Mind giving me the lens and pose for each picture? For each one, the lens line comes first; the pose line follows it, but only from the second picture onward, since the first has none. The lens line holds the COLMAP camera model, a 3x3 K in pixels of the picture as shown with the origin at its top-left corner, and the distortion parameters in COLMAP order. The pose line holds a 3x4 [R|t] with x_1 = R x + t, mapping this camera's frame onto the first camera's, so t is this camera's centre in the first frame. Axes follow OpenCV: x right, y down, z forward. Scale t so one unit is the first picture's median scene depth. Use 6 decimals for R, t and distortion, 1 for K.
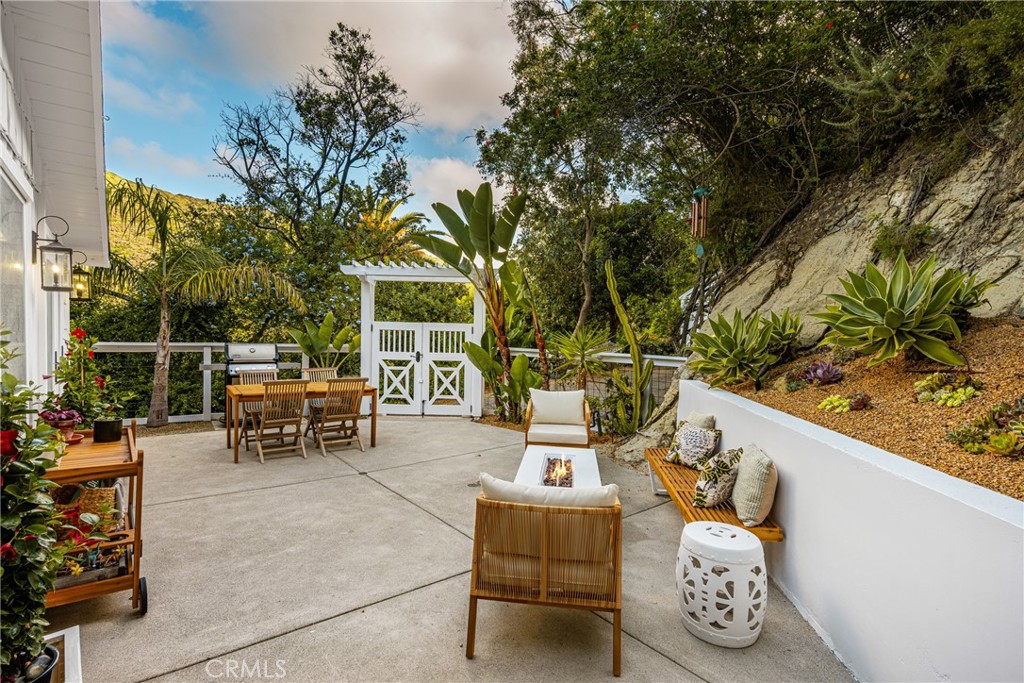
lens RADIAL K [[498.7, 0, 514.3], [0, 498.7, 337.0], [0, 0, 1]] dist [0.011625, 0.000133]
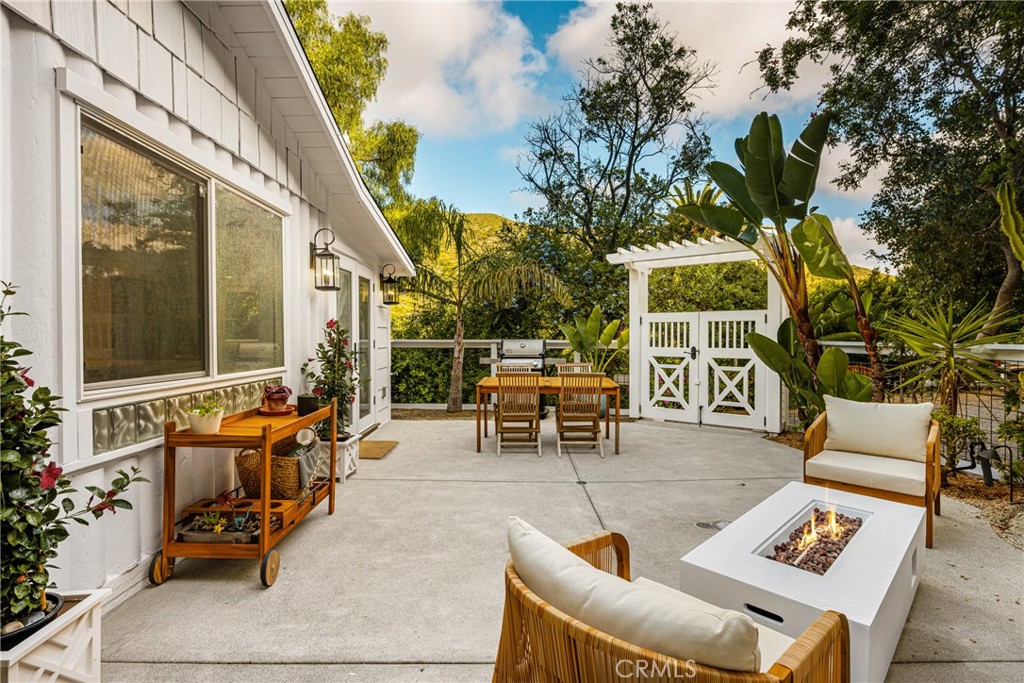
lens RADIAL K [[493.0, 0, 513.7], [0, 493.0, 343.3], [0, 0, 1]] dist [-0.003825, 0.003079]
pose [[0.778695, -0.012442, -0.627279, 0.098289], [0.012852, 0.999910, -0.003880, 0.024666], [0.627271, -0.005041, 0.778785, 0.189945]]
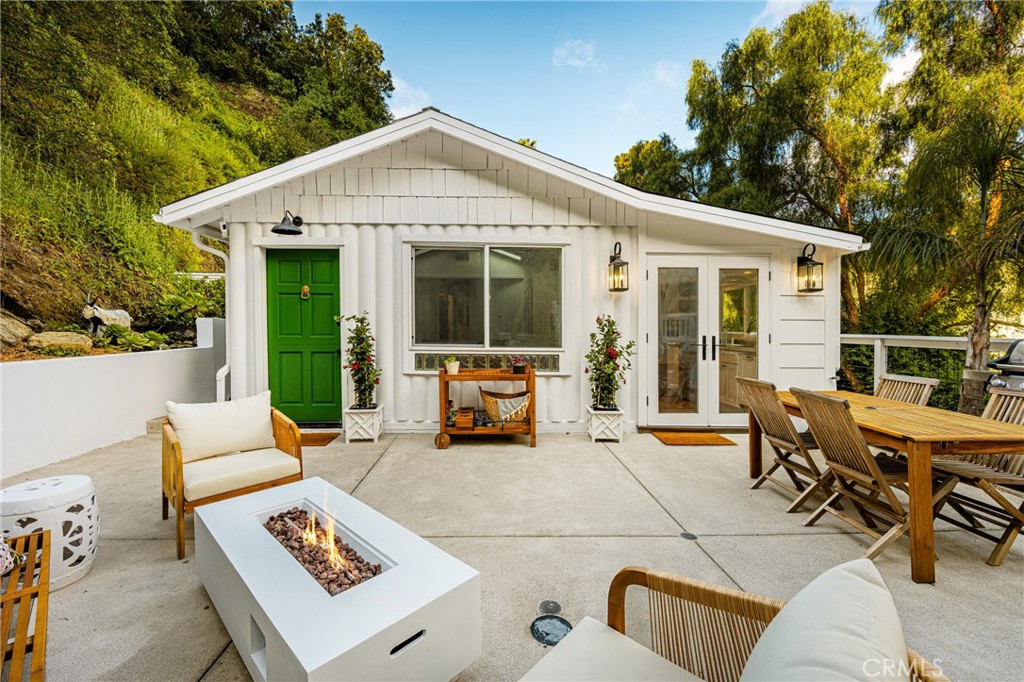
lens RADIAL K [[432.4, 0, 483.2], [0, 432.4, 336.8], [0, 0, 1]] dist [0.000947, -0.000060]
pose [[-0.641371, -0.009339, -0.767174, 0.185945], [-0.029127, 0.999501, 0.012184, 0.021486], [0.766678, 0.030160, -0.641323, 0.801498]]
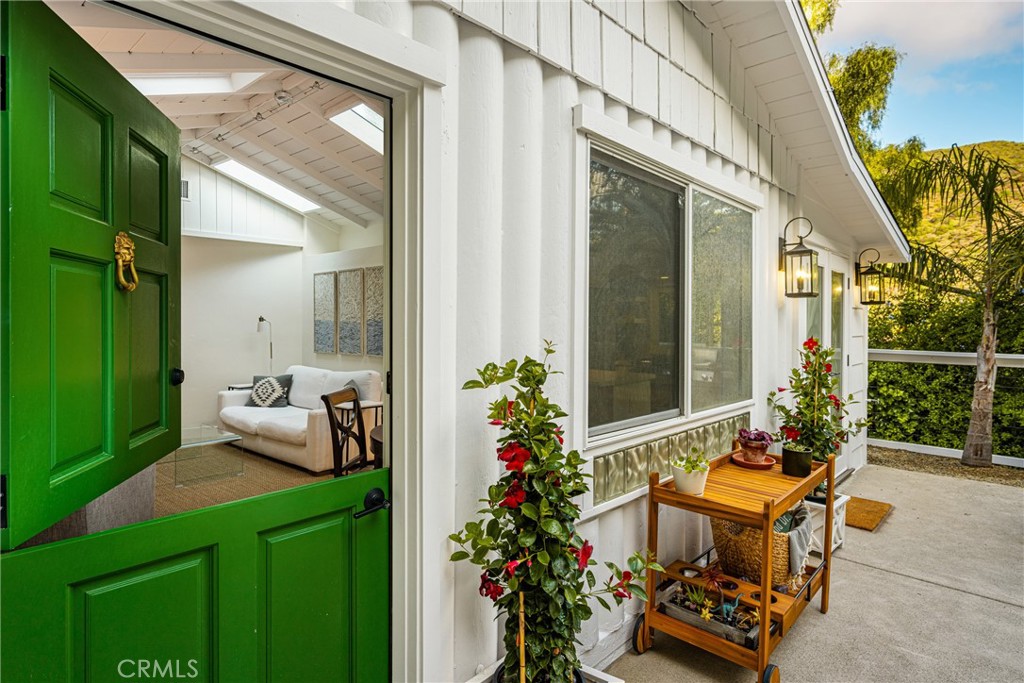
lens RADIAL K [[566.3, 0, 501.1], [0, 566.3, 327.3], [0, 0, 1]] dist [-0.004502, 0.003073]
pose [[0.139922, -0.009330, -0.990119, 0.025289], [-0.011305, 0.999875, -0.011020, -0.010150], [0.990098, 0.012735, 0.139799, 0.163397]]
